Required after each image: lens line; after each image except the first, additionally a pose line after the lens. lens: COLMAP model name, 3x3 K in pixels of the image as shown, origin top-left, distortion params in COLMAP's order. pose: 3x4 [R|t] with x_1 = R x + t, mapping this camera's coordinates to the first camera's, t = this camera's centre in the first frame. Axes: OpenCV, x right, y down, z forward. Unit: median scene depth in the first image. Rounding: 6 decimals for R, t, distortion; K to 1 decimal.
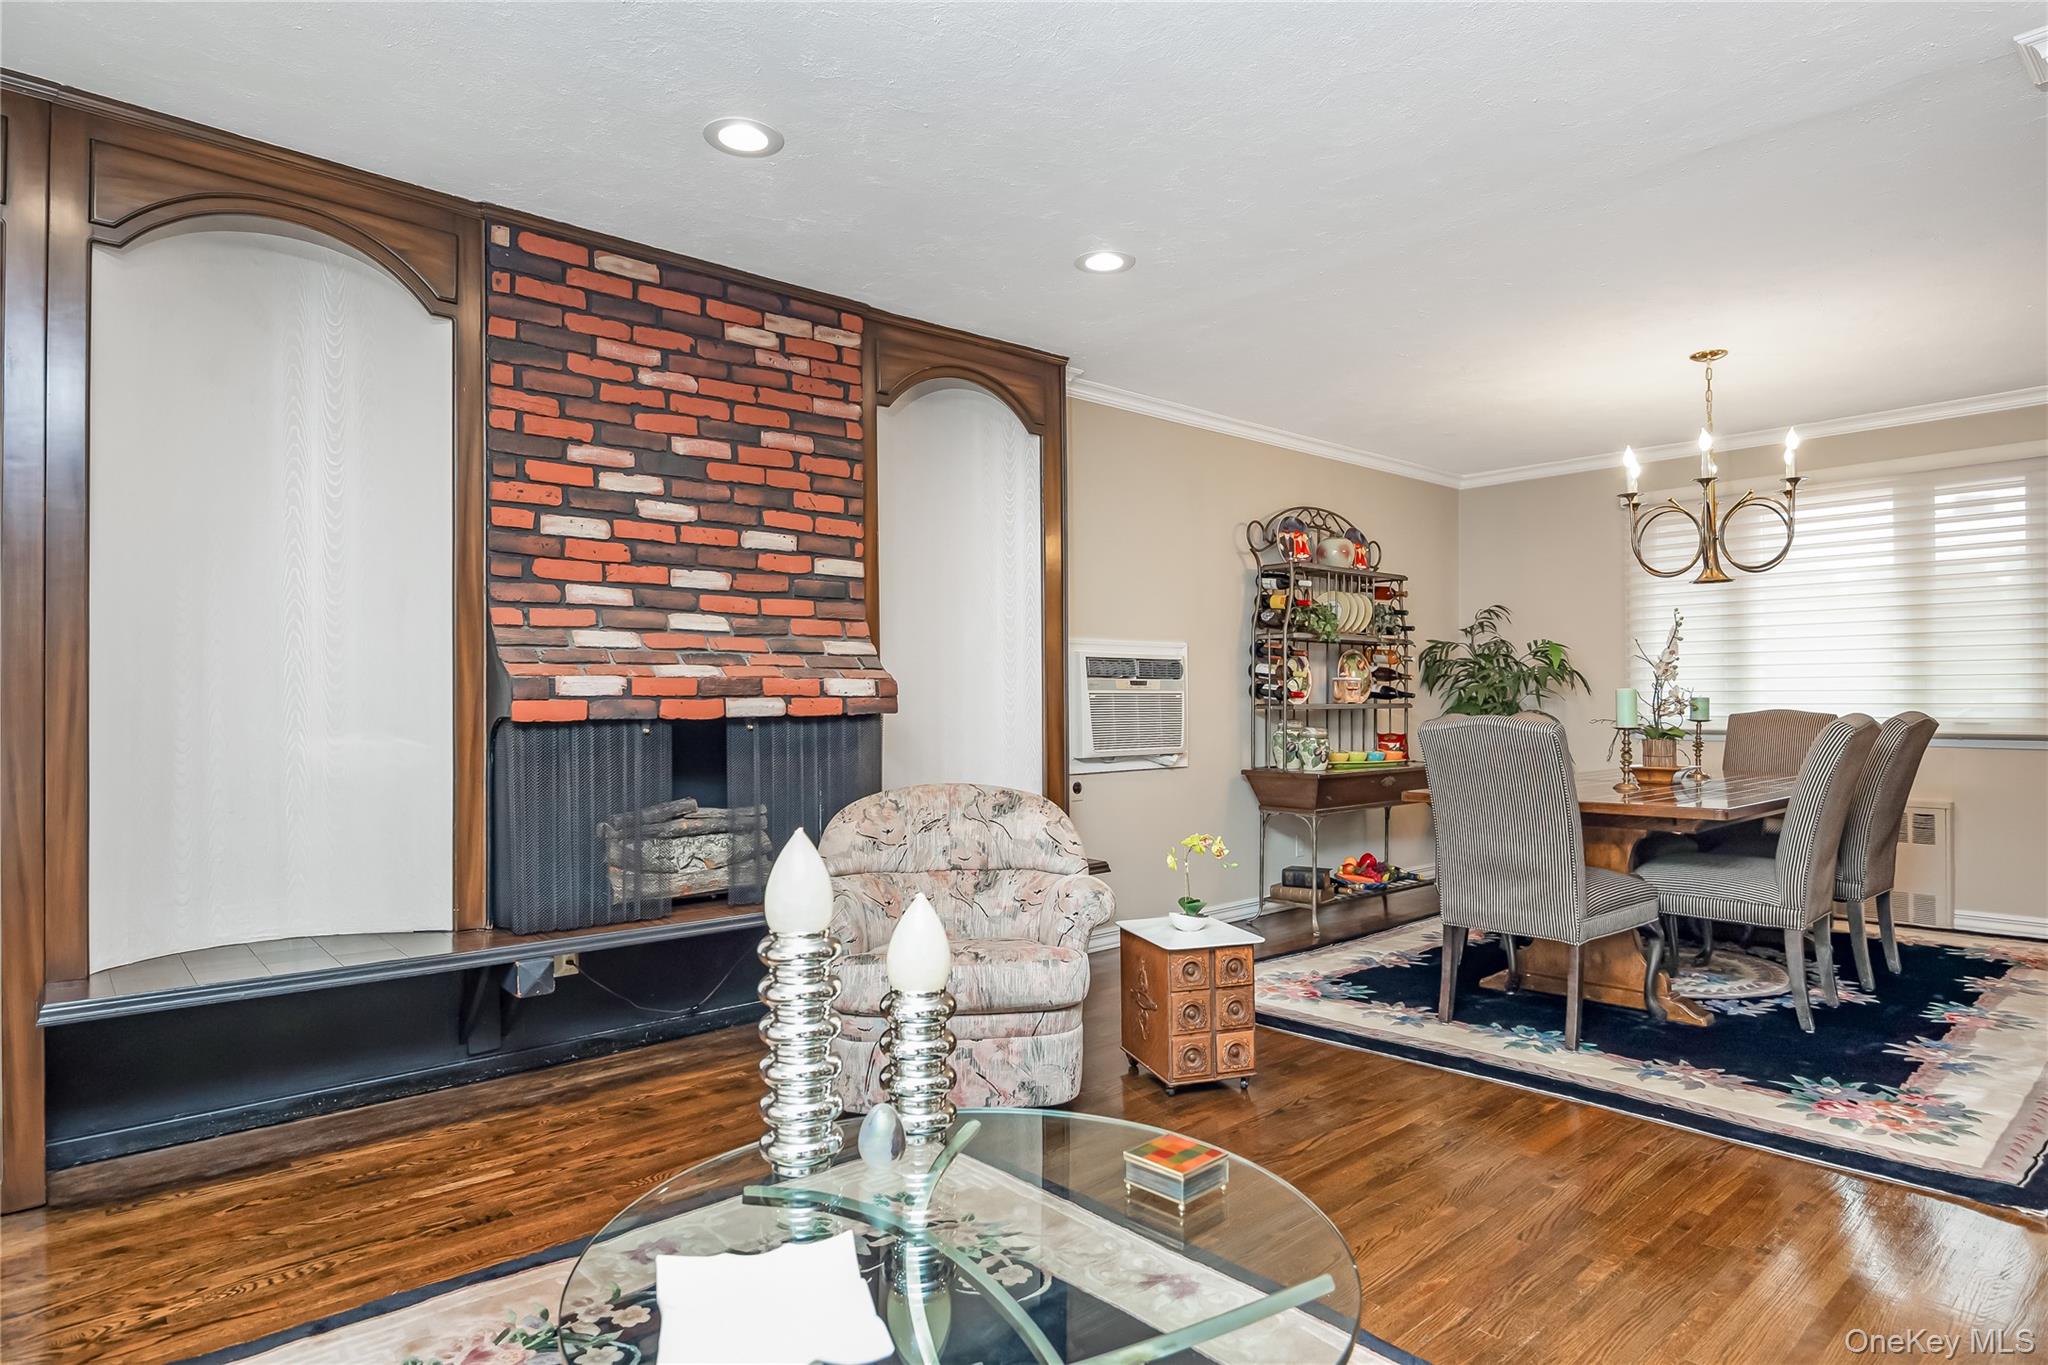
lens RADIAL K [[1148.4, 0, 1021.9], [0, 1148.4, 699.3], [0, 0, 1]] dist [-0.004247, -0.000738]
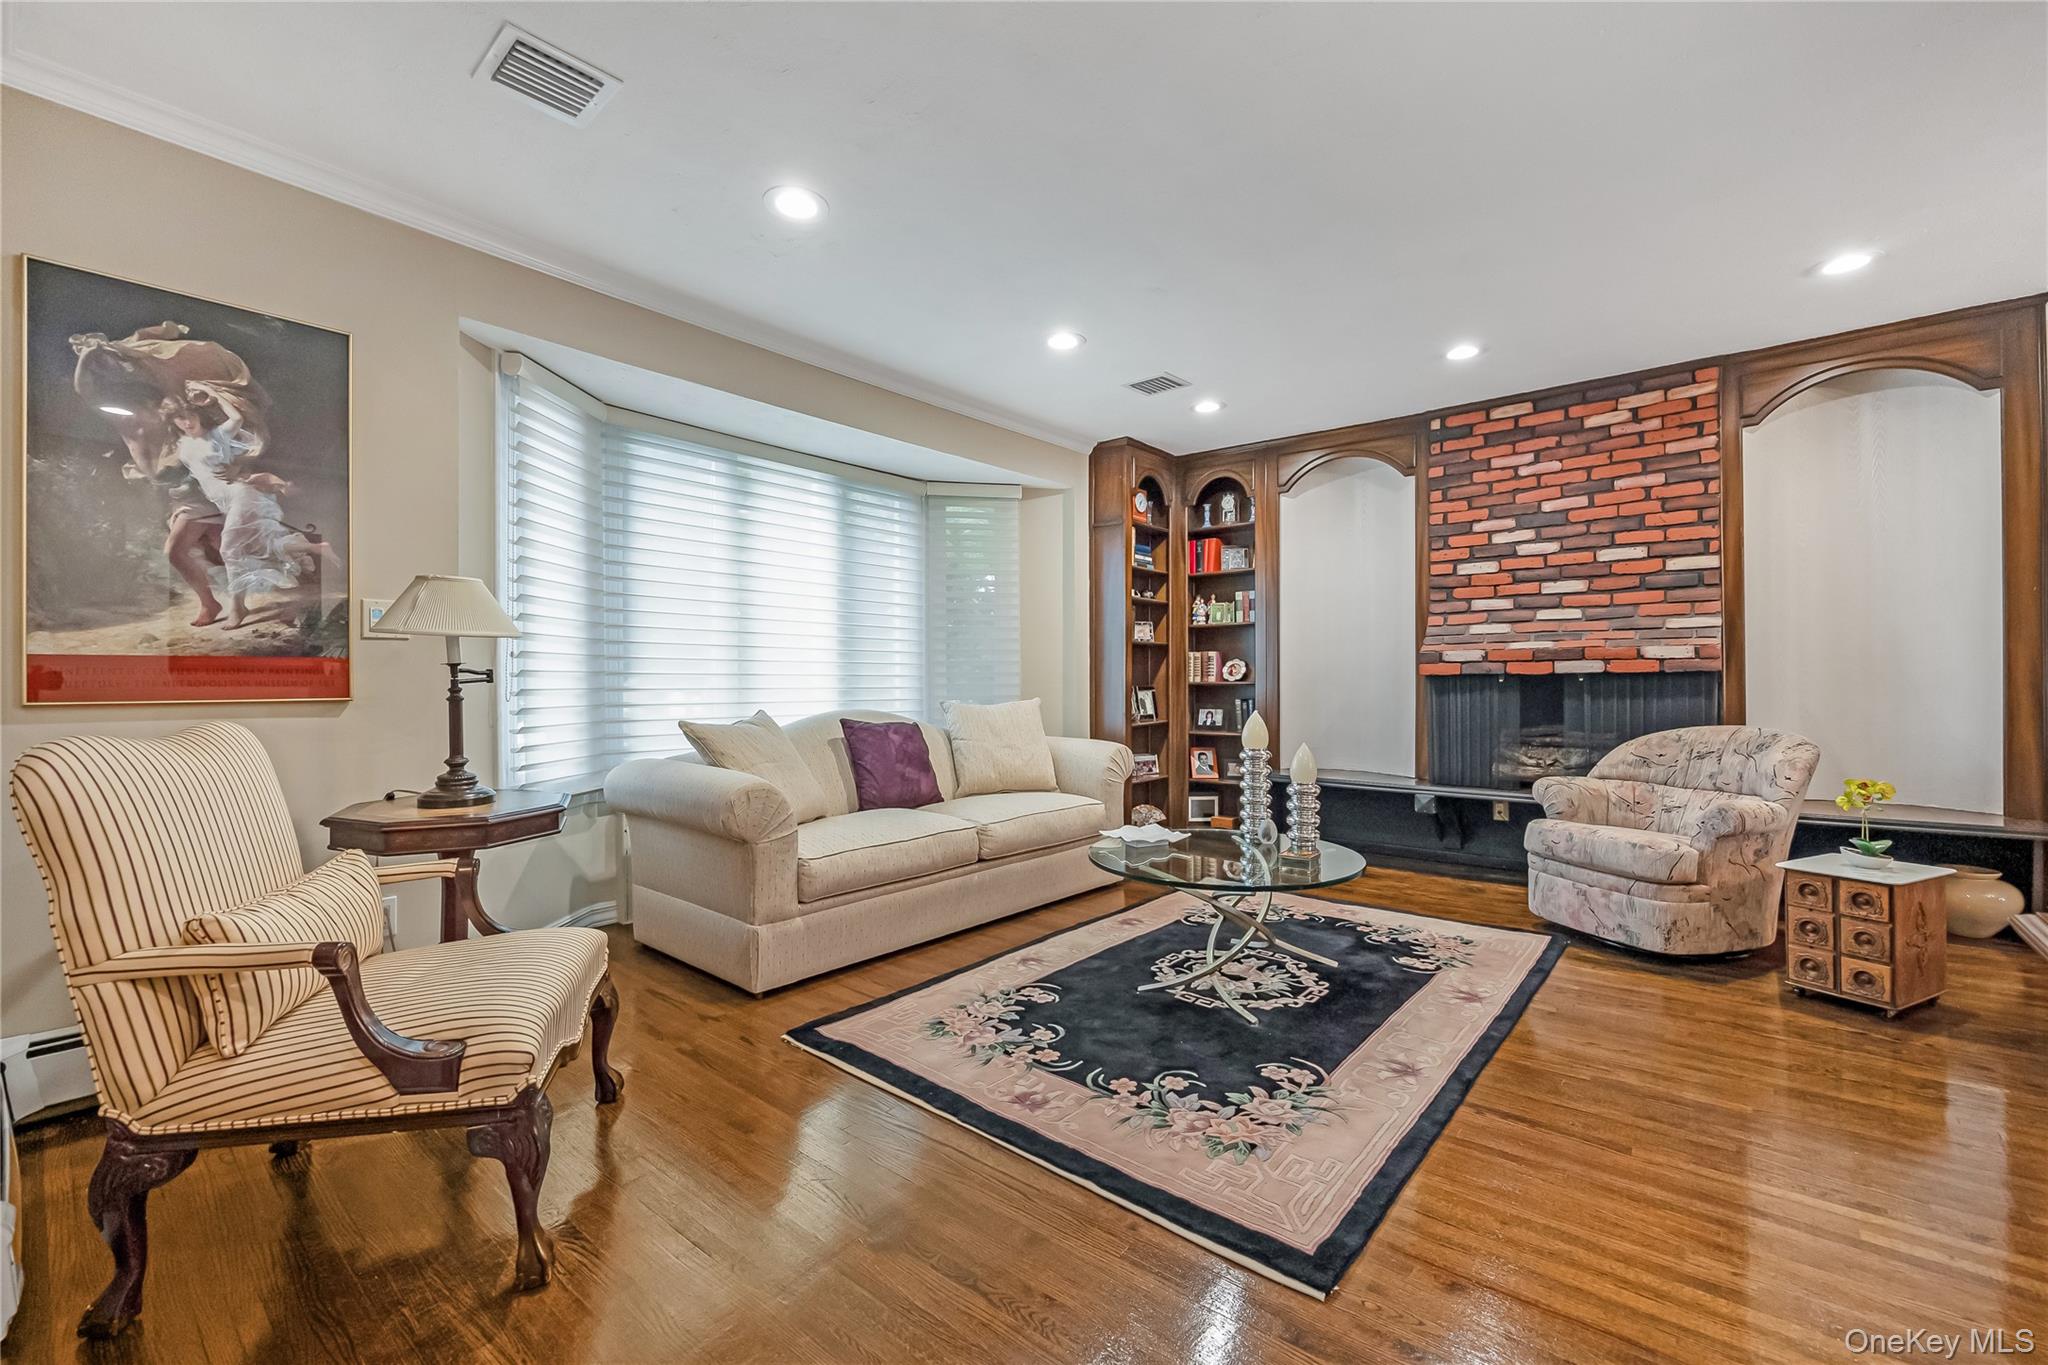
lens RADIAL K [[838.7, 0, 1038.4], [0, 838.7, 679.1], [0, 0, 1]] dist [-0.003043, 0.000422]
pose [[0.162780, -0.000344, -0.986662, 0.759940], [0.001918, 0.999998, -0.000033, 0.022145], [0.986661, -0.001887, 0.162780, 0.097616]]
